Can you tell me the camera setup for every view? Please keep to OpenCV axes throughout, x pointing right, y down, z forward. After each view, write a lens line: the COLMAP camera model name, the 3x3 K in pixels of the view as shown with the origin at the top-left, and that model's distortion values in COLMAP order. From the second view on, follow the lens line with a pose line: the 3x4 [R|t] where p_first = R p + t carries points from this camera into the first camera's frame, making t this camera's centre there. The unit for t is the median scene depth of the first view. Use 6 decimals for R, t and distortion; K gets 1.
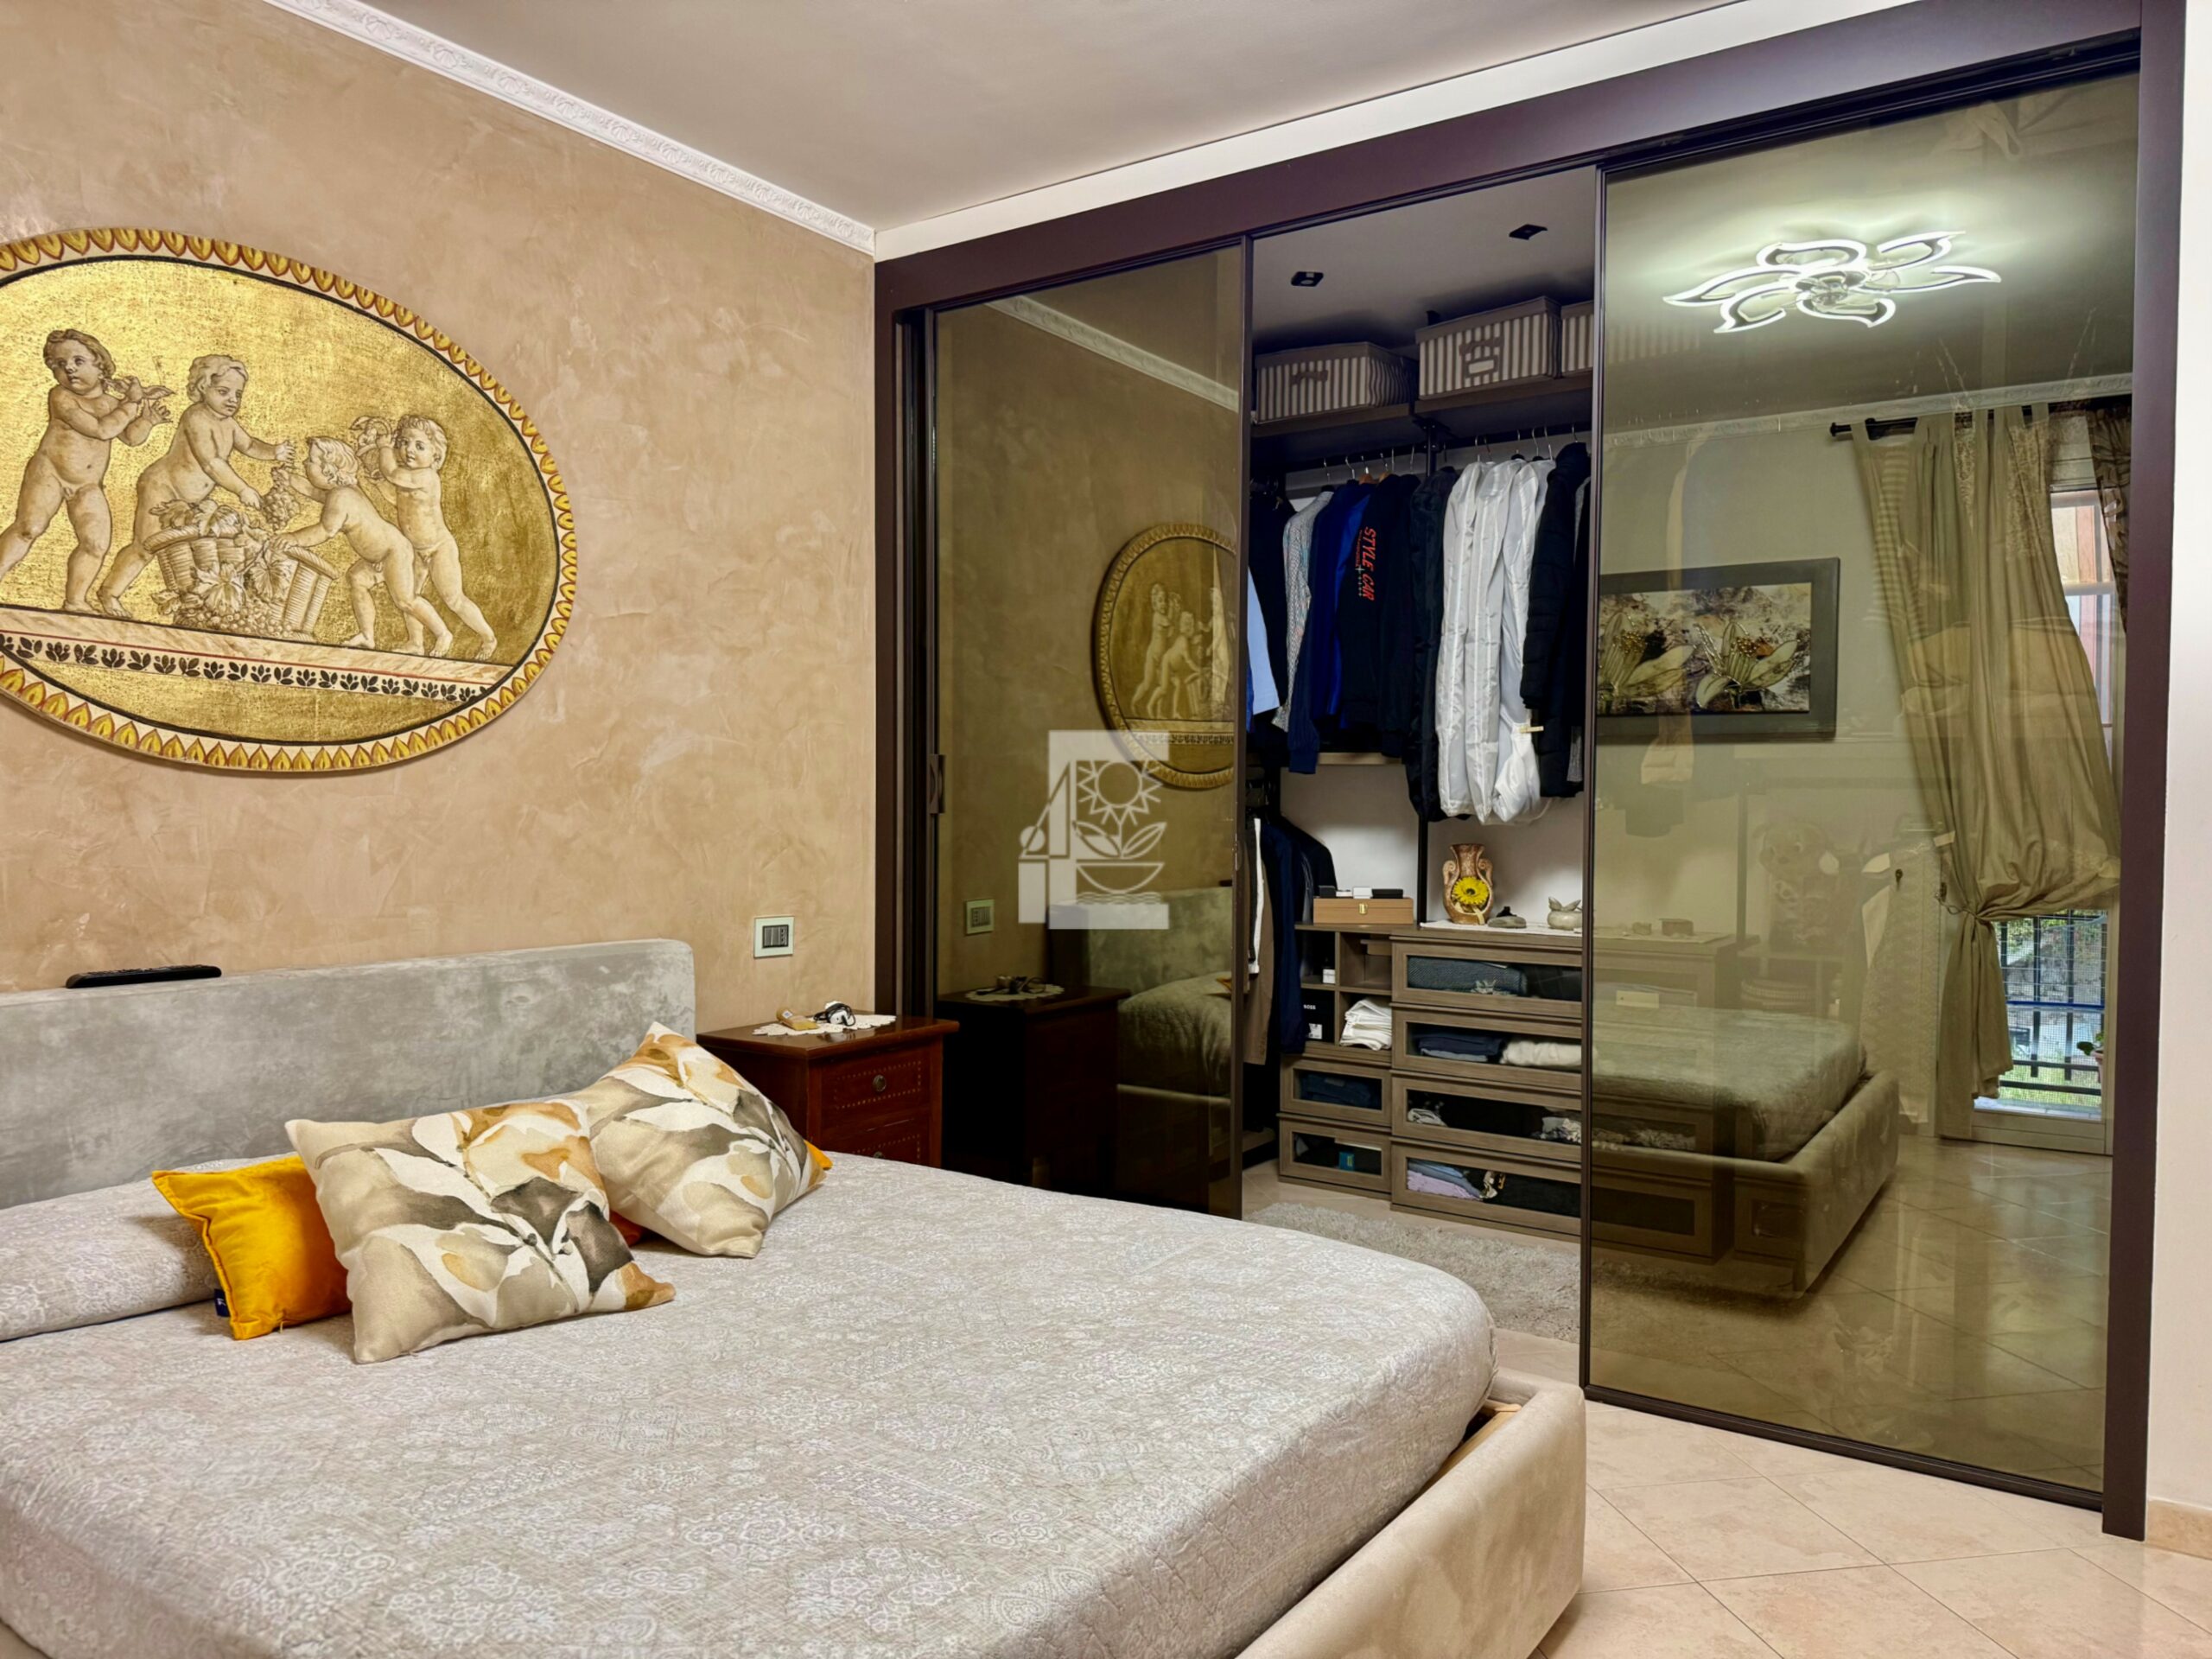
lens RADIAL K [[1559.2, 0, 1107.5], [0, 1559.2, 840.6], [0, 0, 1]] dist [0.044008, -0.057705]
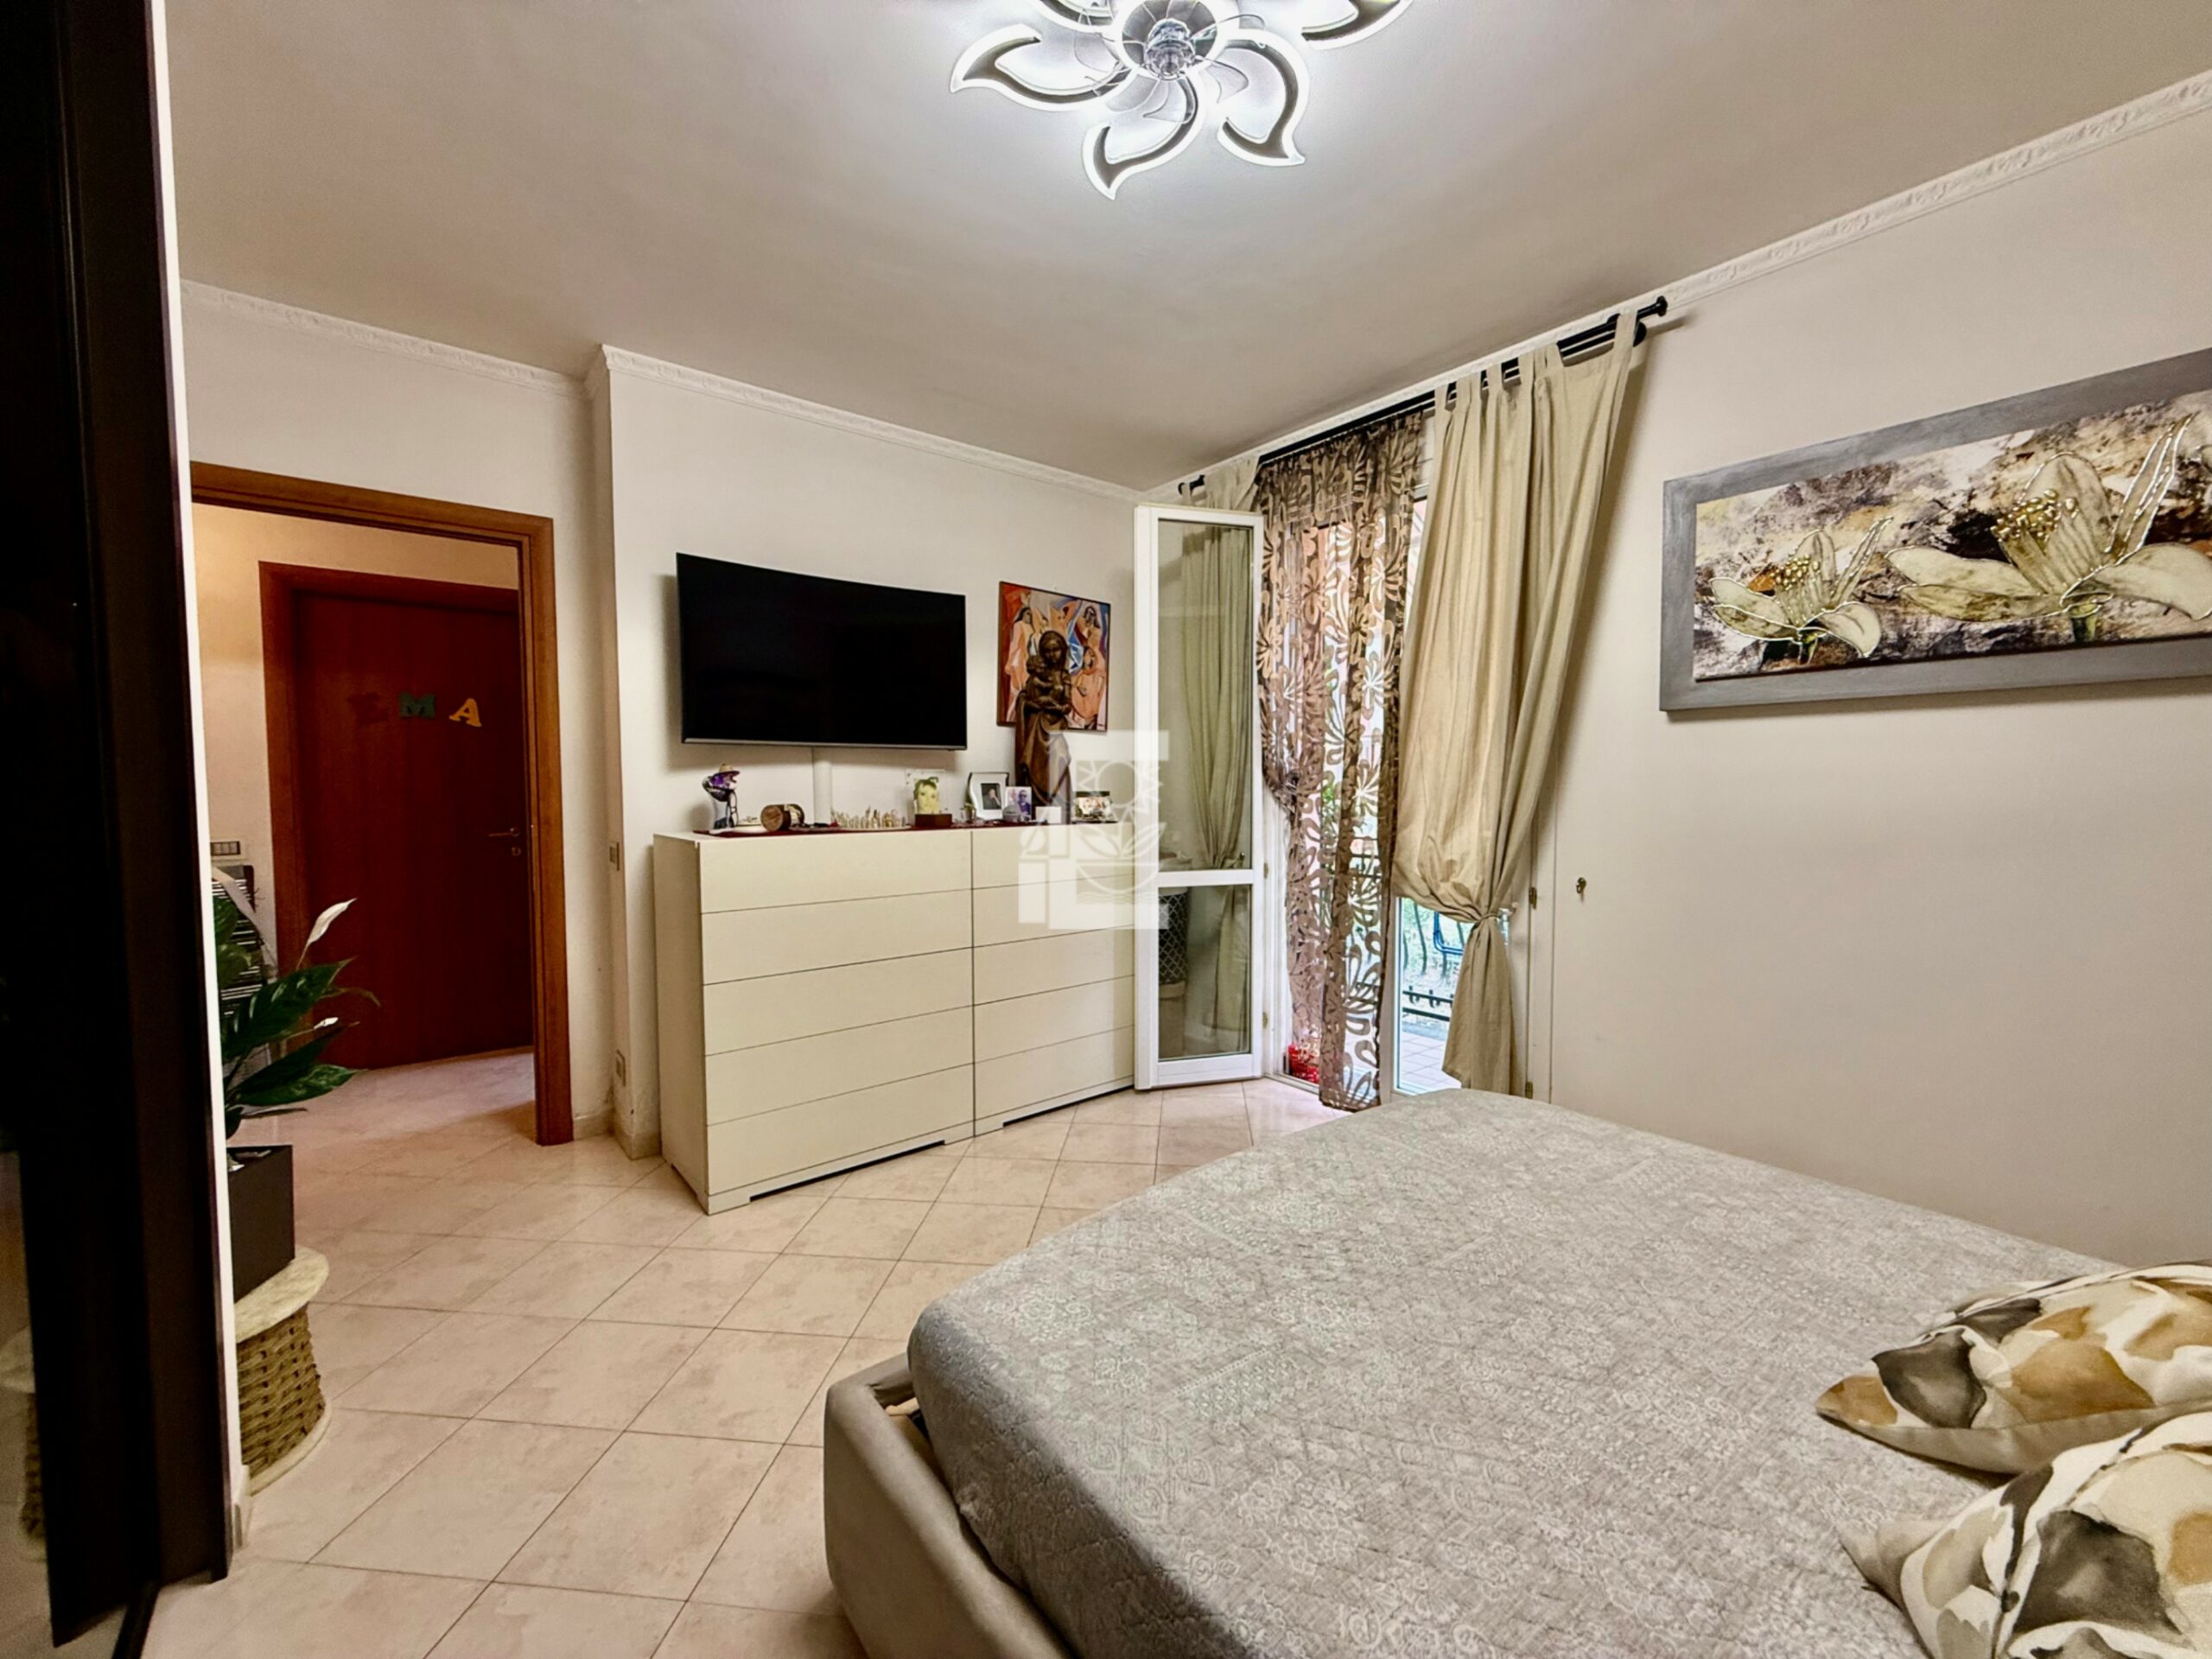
lens RADIAL K [[880.9, 0, 1098.9], [0, 880.9, 829.2], [0, 0, 1]] dist [0.000063, -0.000481]
pose [[-0.958364, -0.018598, 0.284944, -0.024550], [0.003856, 0.996943, 0.078038, -0.055273], [-0.285525, 0.075888, -0.955362, 1.277583]]
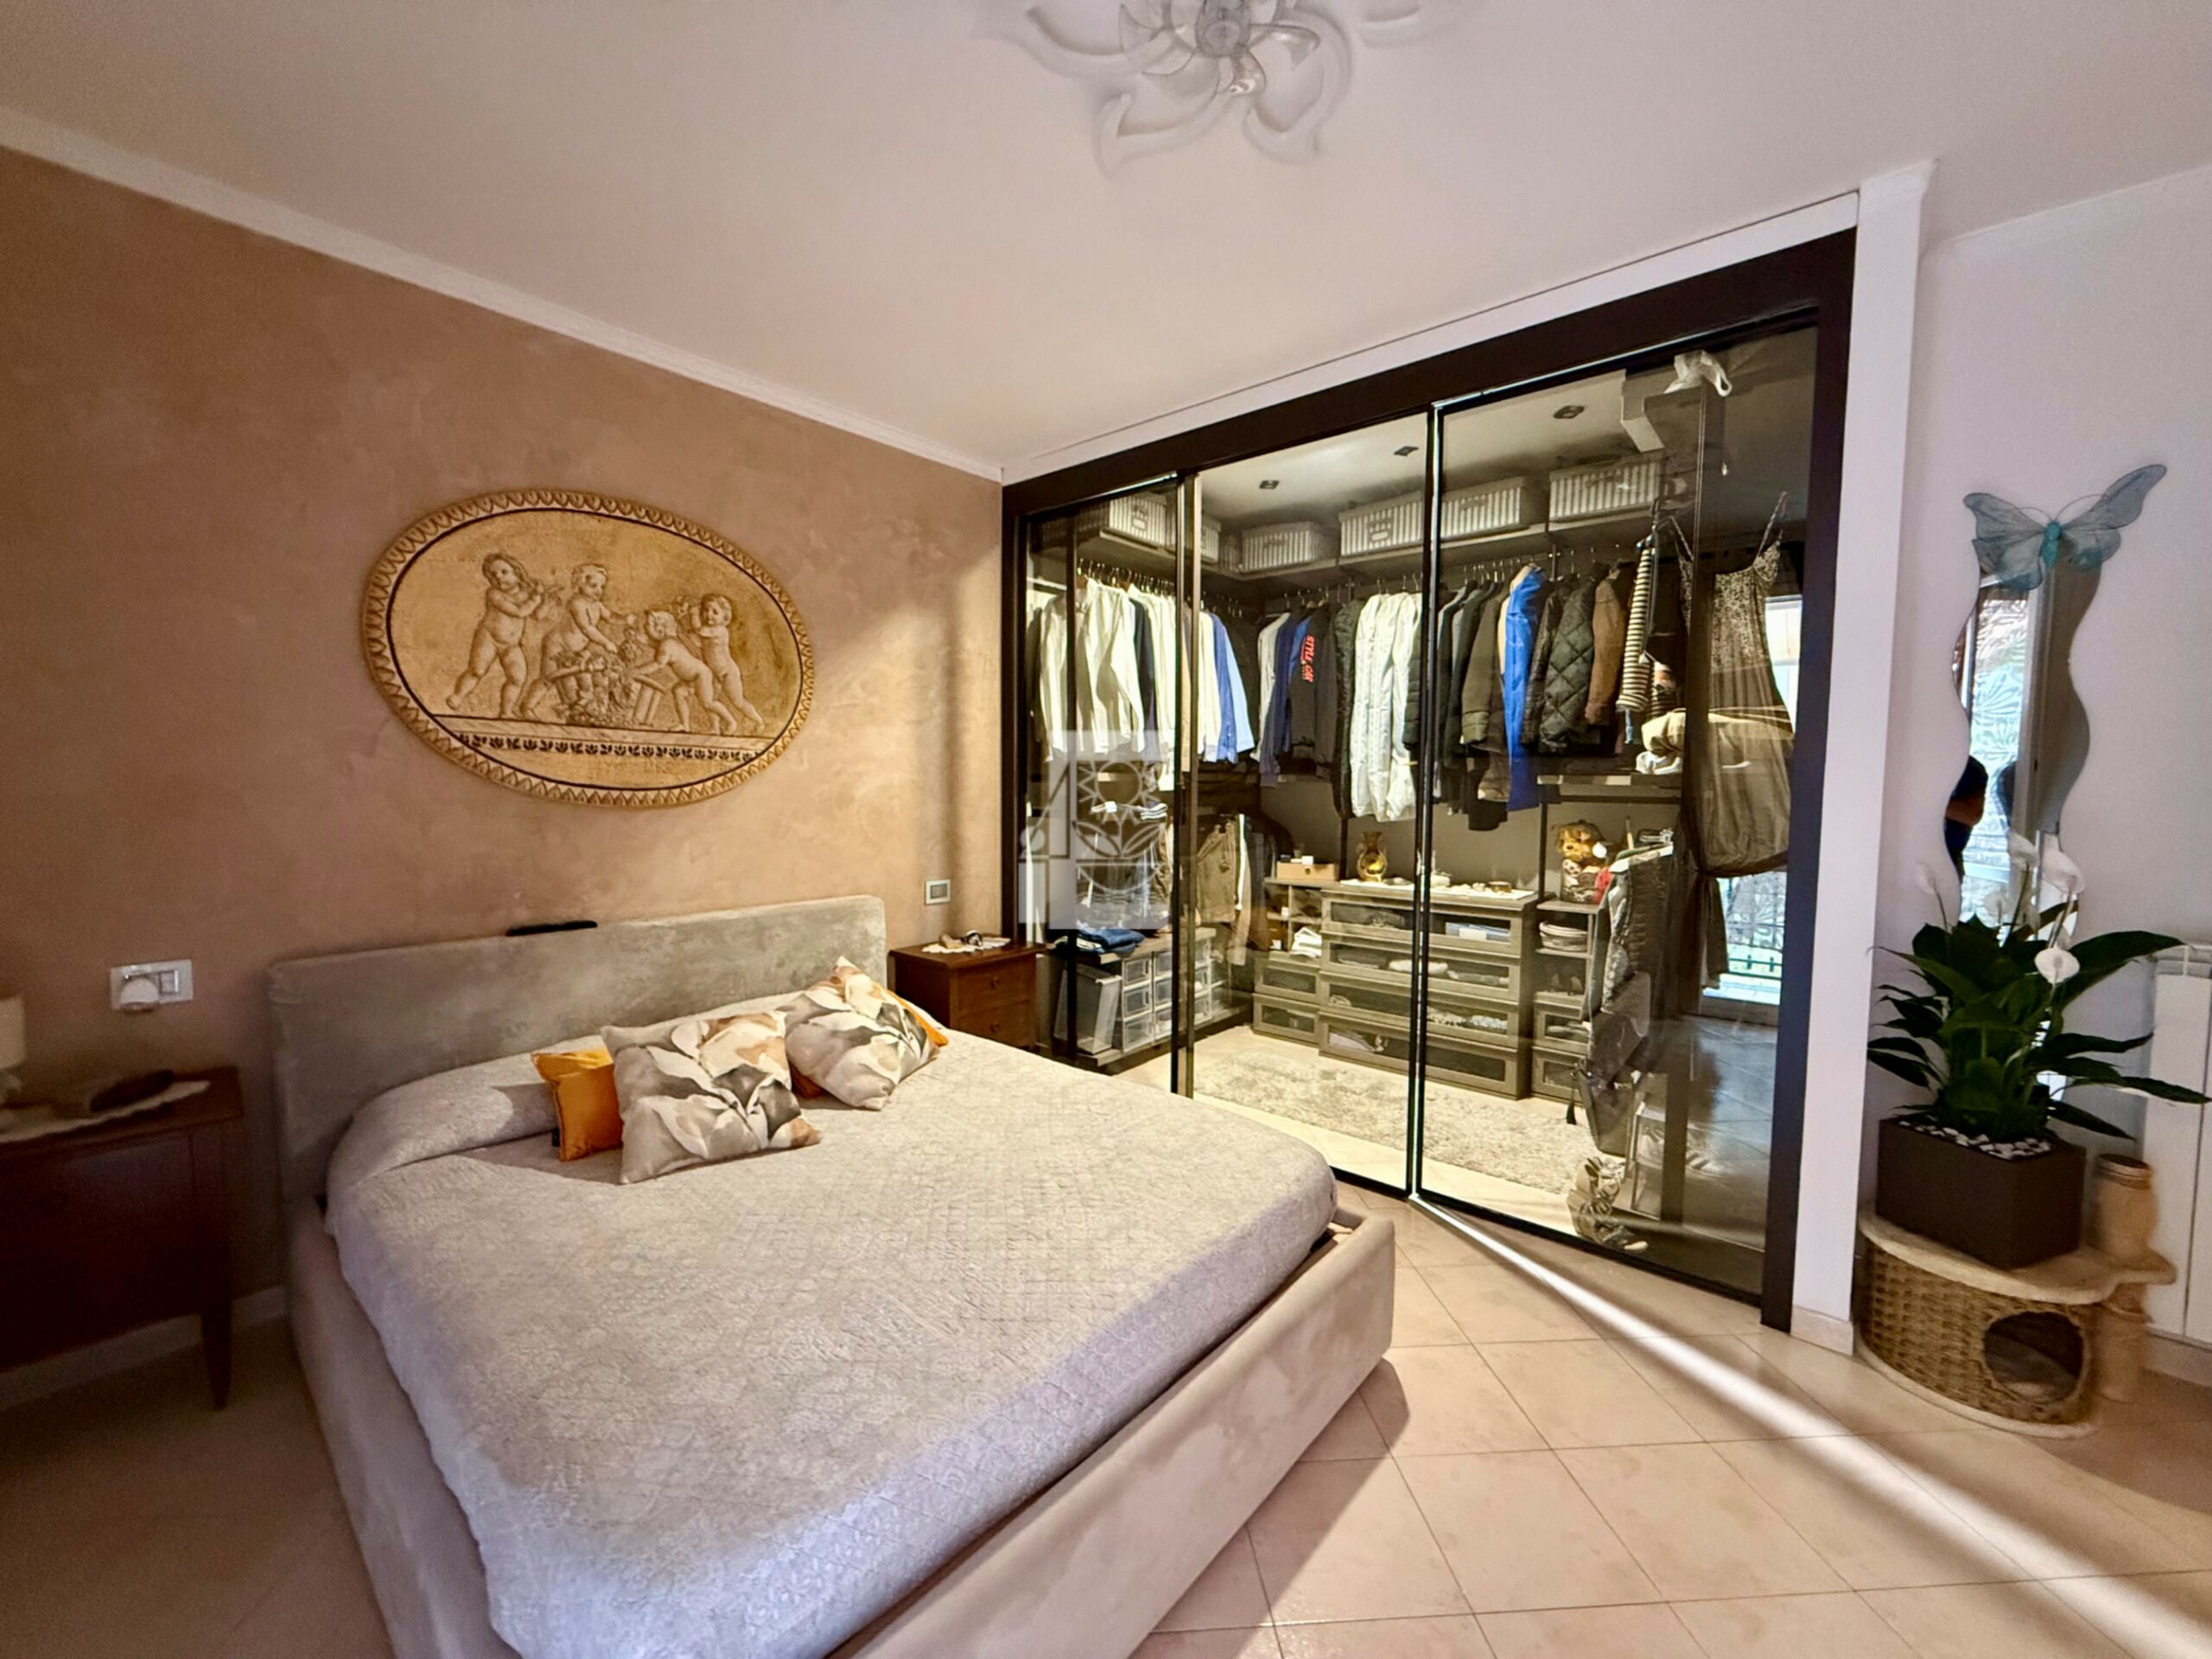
lens RADIAL K [[880.9, 0, 1098.9], [0, 880.9, 829.2], [0, 0, 1]] dist [0.000063, -0.000481]
pose [[0.993223, 0.005390, -0.116097, 0.097070], [-0.001345, 0.999390, 0.034895, -0.055810], [0.116215, -0.034502, 0.992625, 0.104595]]
